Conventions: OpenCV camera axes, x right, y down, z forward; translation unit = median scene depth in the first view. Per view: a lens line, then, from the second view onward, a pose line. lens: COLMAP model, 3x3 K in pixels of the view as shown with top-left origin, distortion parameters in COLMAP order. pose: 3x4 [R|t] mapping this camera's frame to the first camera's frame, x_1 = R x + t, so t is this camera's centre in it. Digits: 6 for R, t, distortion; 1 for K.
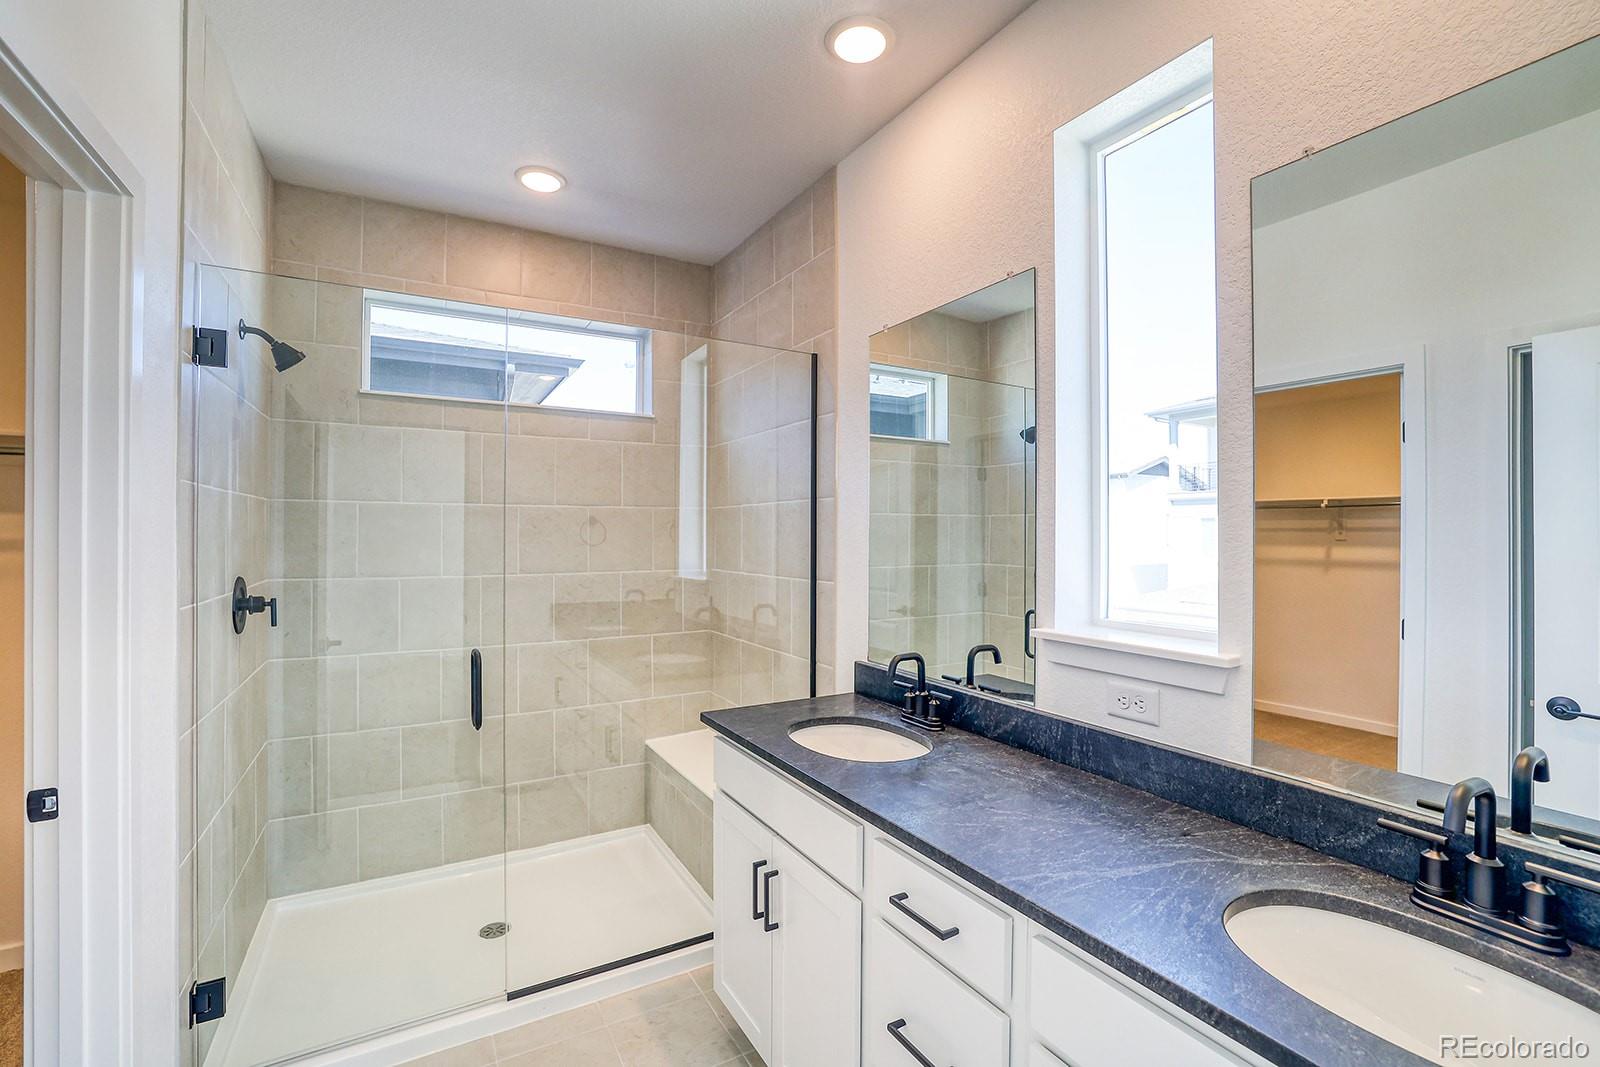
lens RADIAL K [[691.0, 0, 798.9], [0, 691.0, 533.8], [0, 0, 1]] dist [-0.031919, 0.007493]
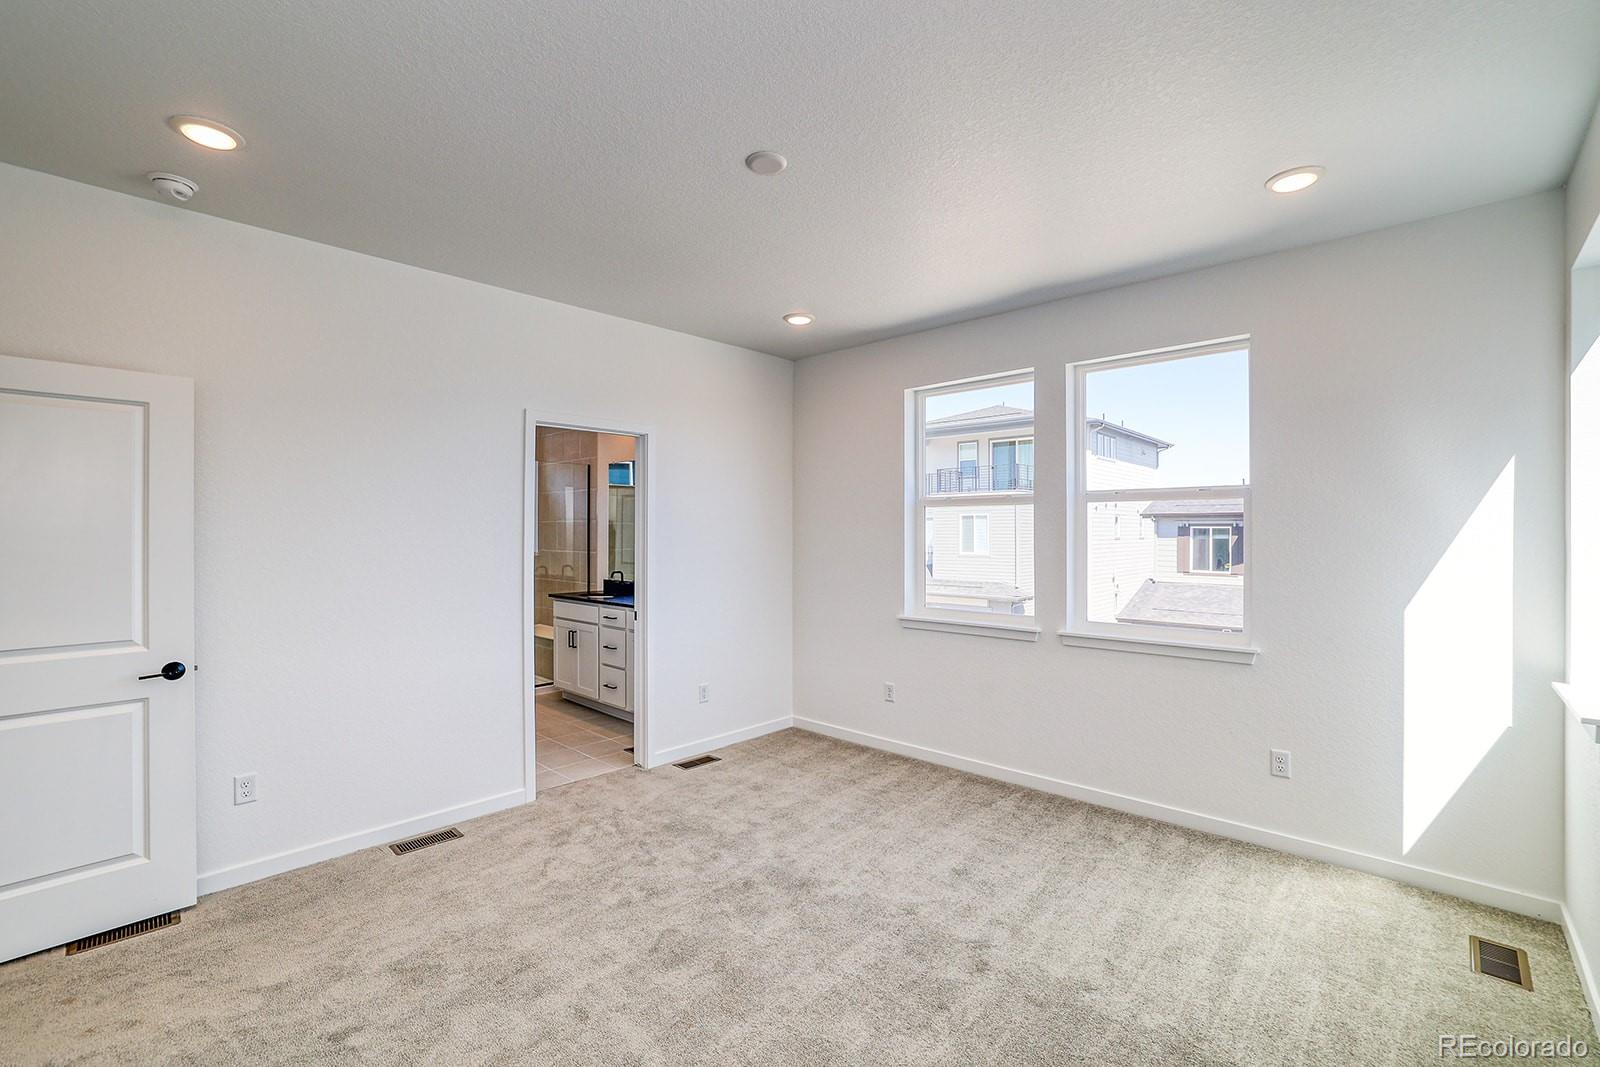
lens RADIAL K [[691.0, 0, 803.5], [0, 691.0, 534.0], [0, 0, 1]] dist [-0.031919, 0.007493]
pose [[0.954242, -0.002449, 0.299027, 0.017709], [-0.000161, 0.999962, 0.008704, -0.022764], [-0.299037, -0.008354, 0.954205, -1.830465]]
